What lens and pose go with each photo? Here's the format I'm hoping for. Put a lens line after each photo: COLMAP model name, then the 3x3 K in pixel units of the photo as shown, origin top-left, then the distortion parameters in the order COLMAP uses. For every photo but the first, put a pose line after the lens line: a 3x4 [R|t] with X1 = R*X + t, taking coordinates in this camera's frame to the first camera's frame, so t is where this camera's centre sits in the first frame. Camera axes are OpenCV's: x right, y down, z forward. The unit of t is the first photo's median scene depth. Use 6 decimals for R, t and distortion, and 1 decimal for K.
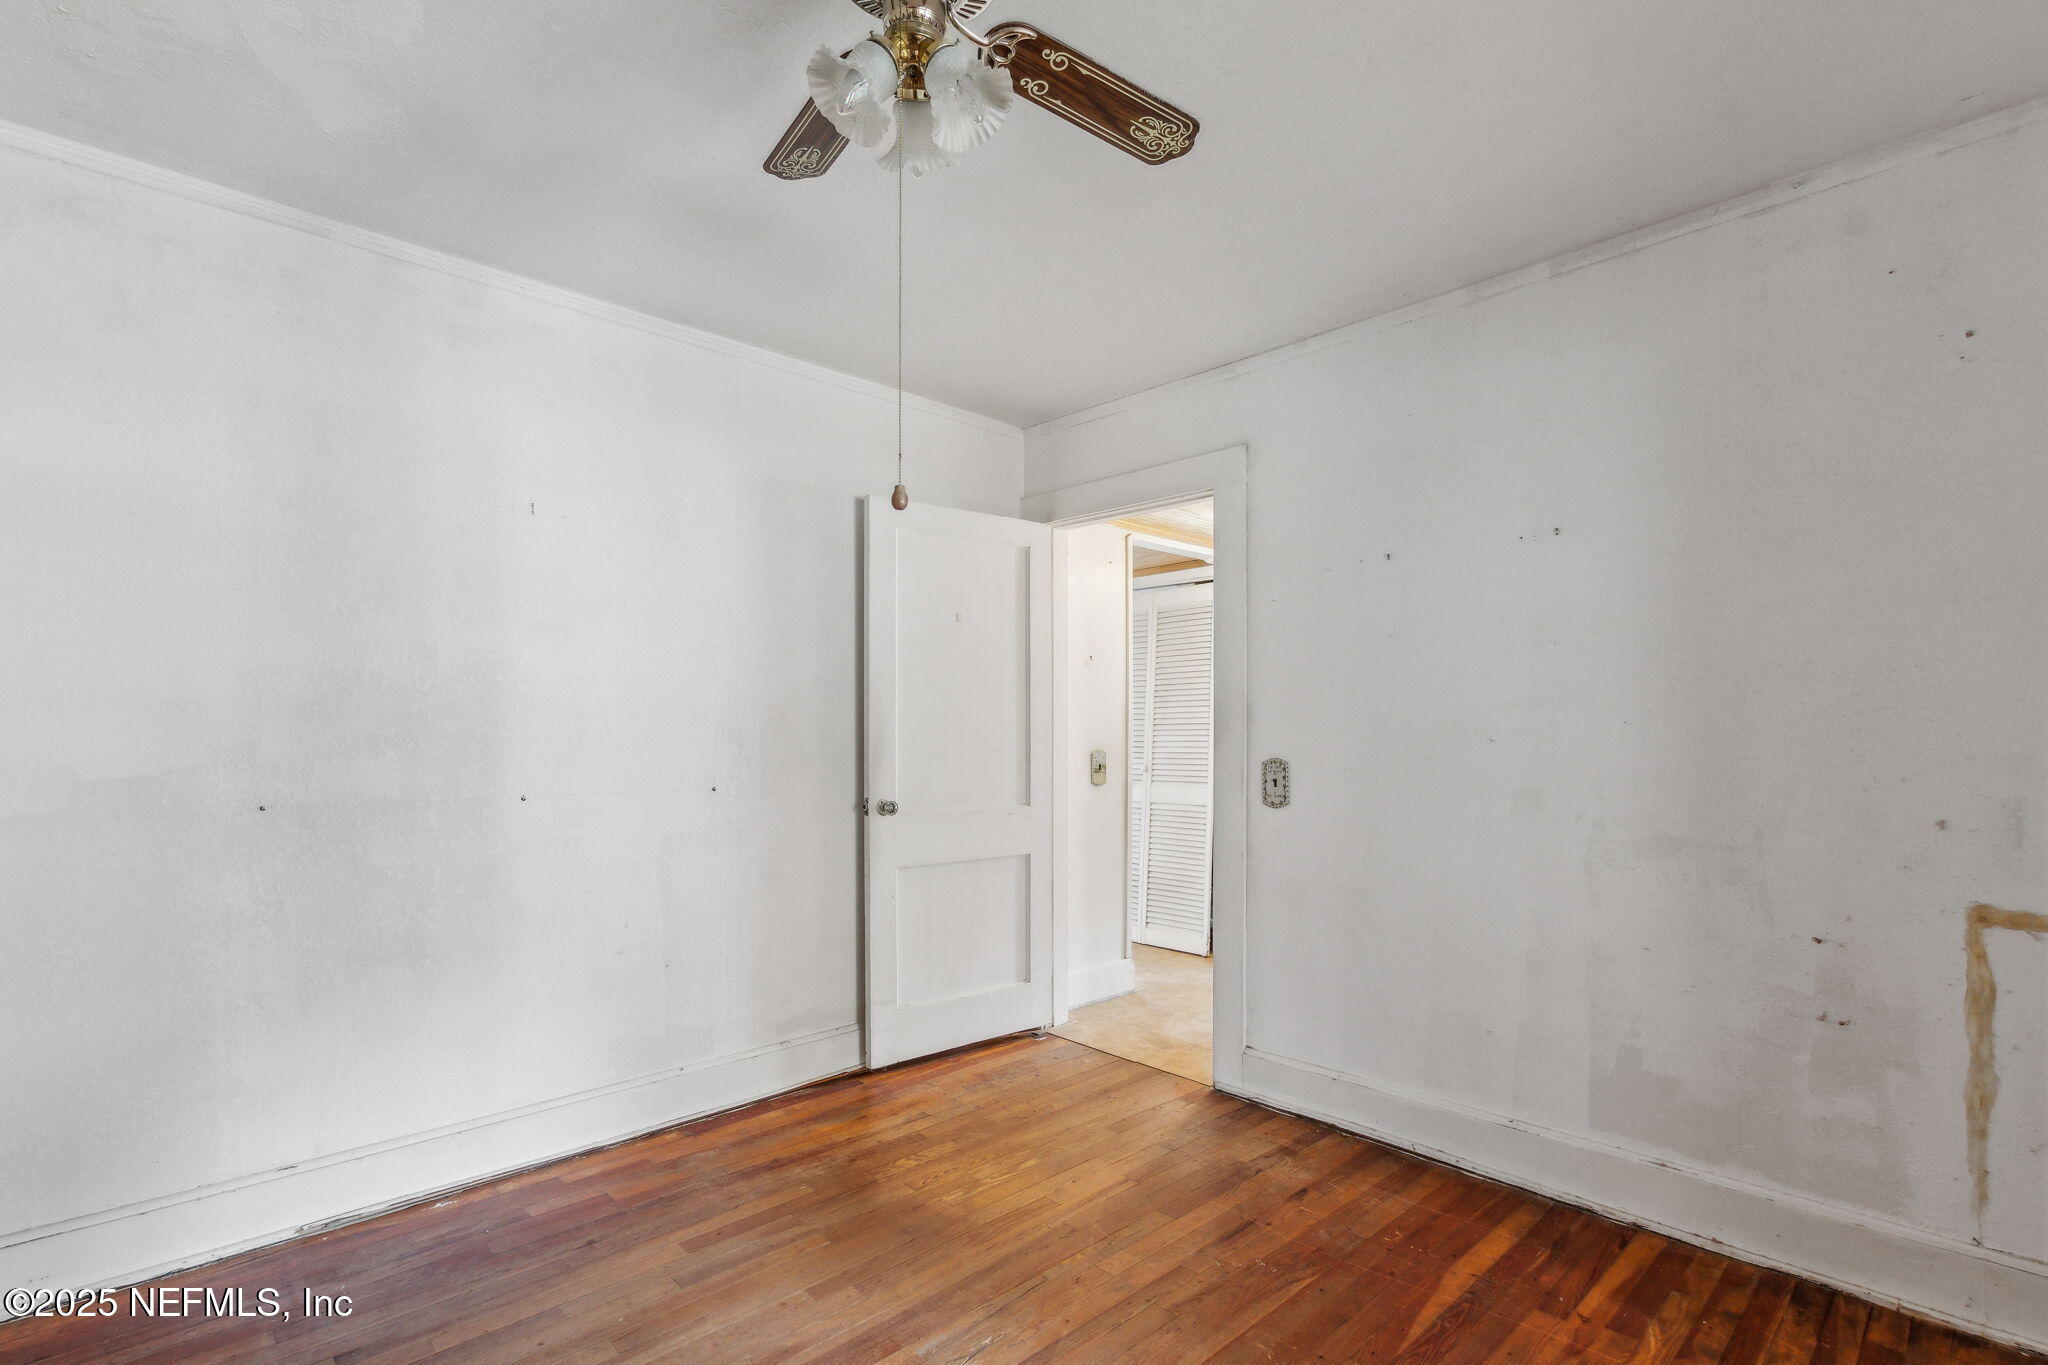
lens RADIAL K [[947.0, 0, 1027.4], [0, 947.0, 720.3], [0, 0, 1]] dist [0.000621, -0.000098]
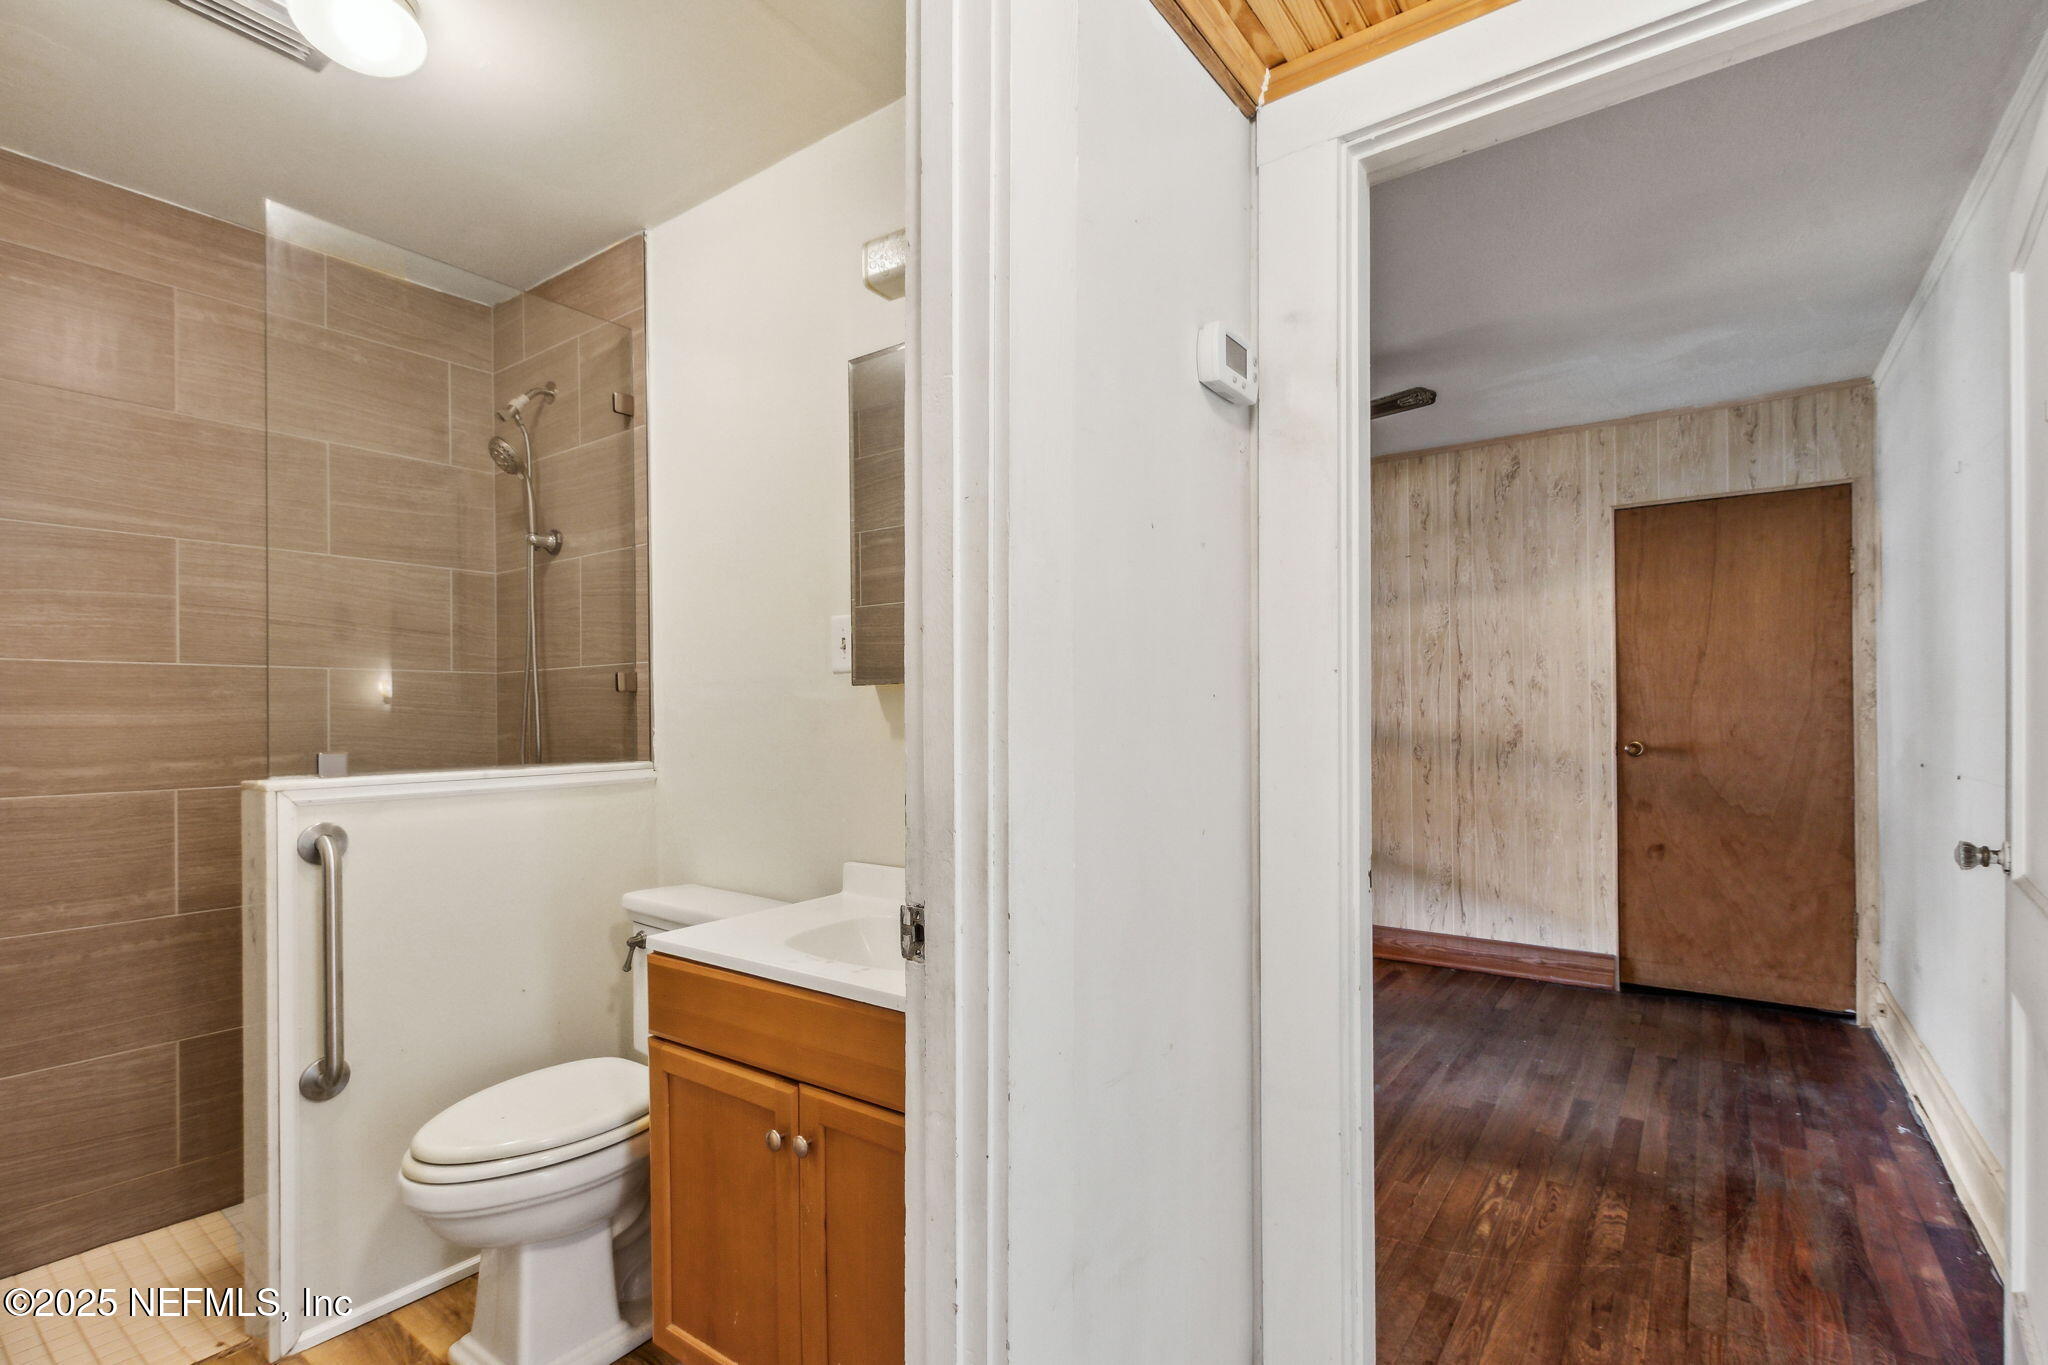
lens RADIAL K [[947.0, 0, 1027.4], [0, 947.0, 720.3], [0, 0, 1]] dist [0.000621, -0.000098]
pose [[-0.984529, 0.002247, -0.175205, 0.547931], [0.004950, 0.999875, -0.014992, 0.037501], [0.175150, -0.015628, -0.984418, 1.784278]]
